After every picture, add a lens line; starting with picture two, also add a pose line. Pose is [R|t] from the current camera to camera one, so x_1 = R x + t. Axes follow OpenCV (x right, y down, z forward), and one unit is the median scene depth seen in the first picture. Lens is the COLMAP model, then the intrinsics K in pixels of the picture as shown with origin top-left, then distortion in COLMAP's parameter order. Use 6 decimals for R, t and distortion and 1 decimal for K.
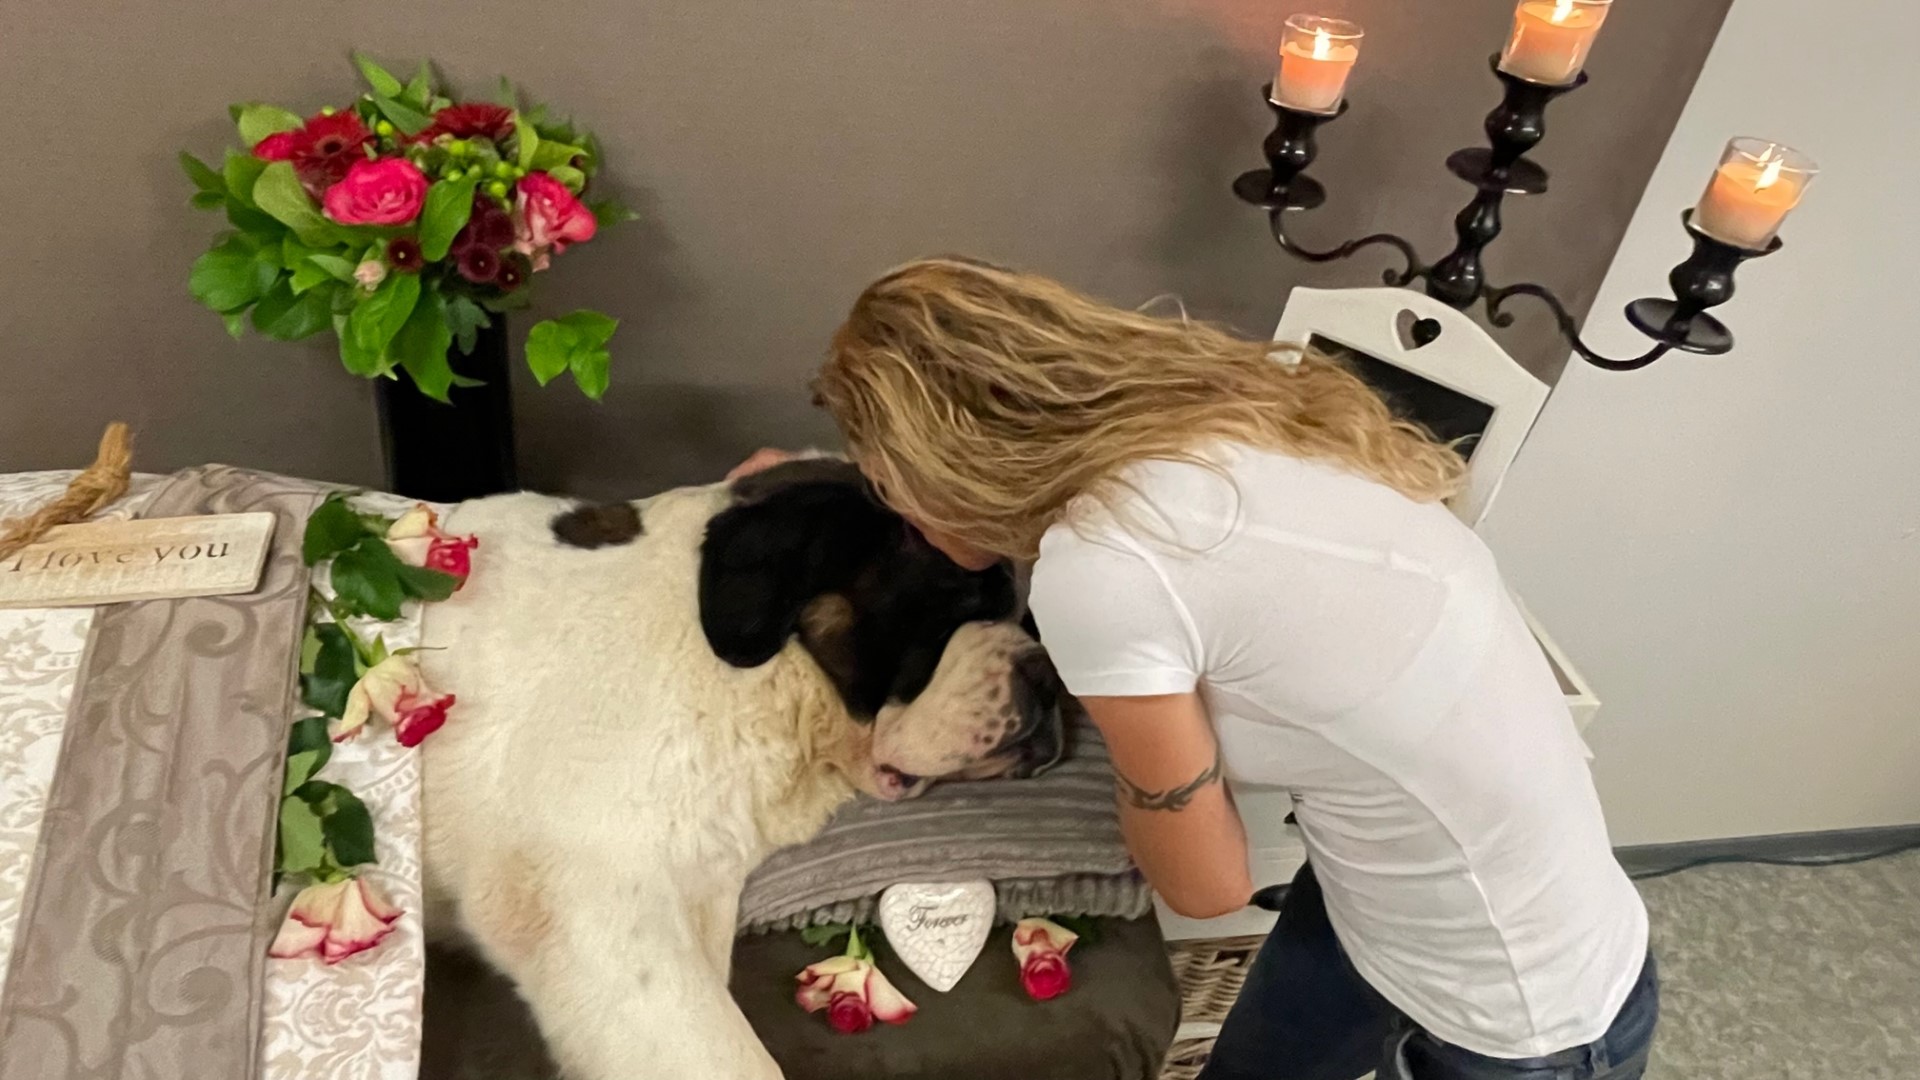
lens RADIAL K [[1246.6, 0, 960.0], [0, 1246.6, 540.0], [0, 0, 1]] dist [0.004416, 0.002641]
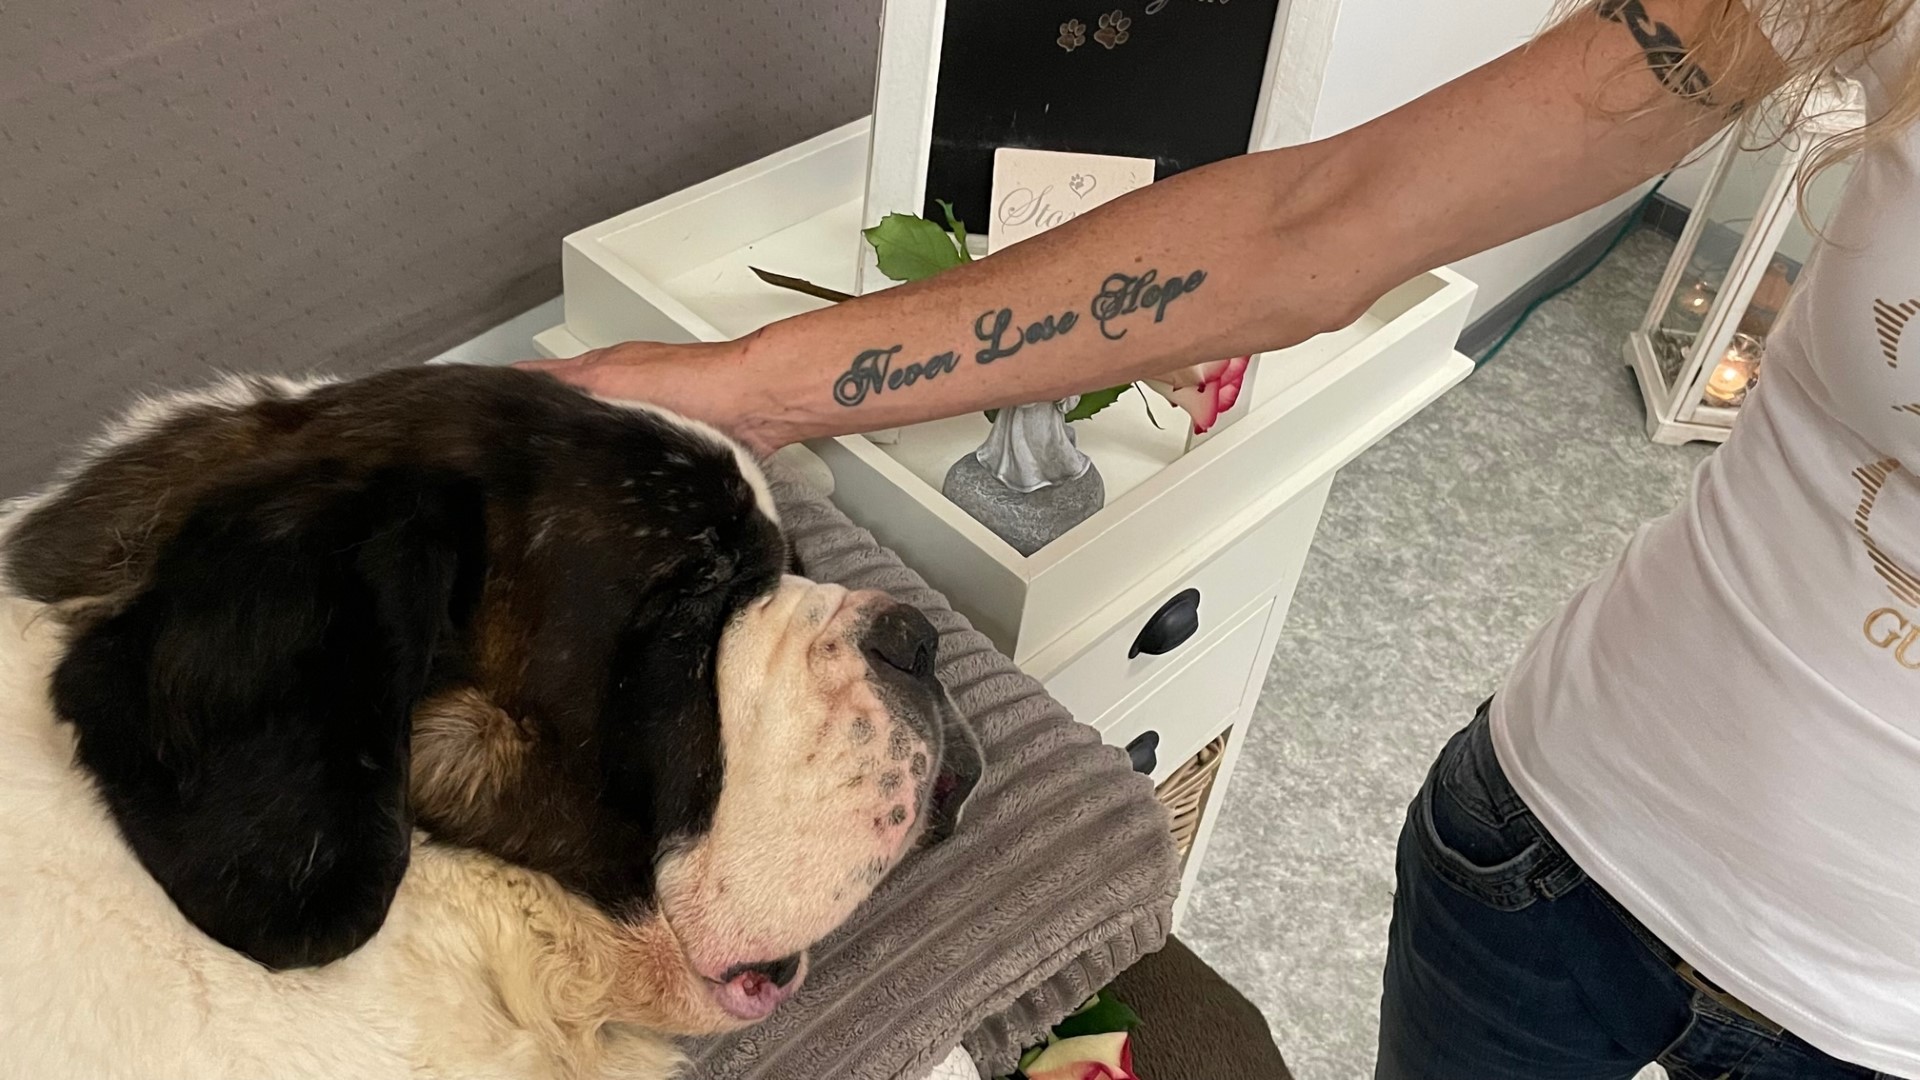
lens RADIAL K [[1787.6, 0, 961.9], [0, 1787.6, 613.7], [0, 0, 1]] dist [0.058095, -0.000420]
pose [[0.793423, -0.453101, 0.406422, -0.215560], [0.360035, 0.887748, 0.286842, -0.106459], [-0.490769, -0.081261, 0.867492, 0.399472]]
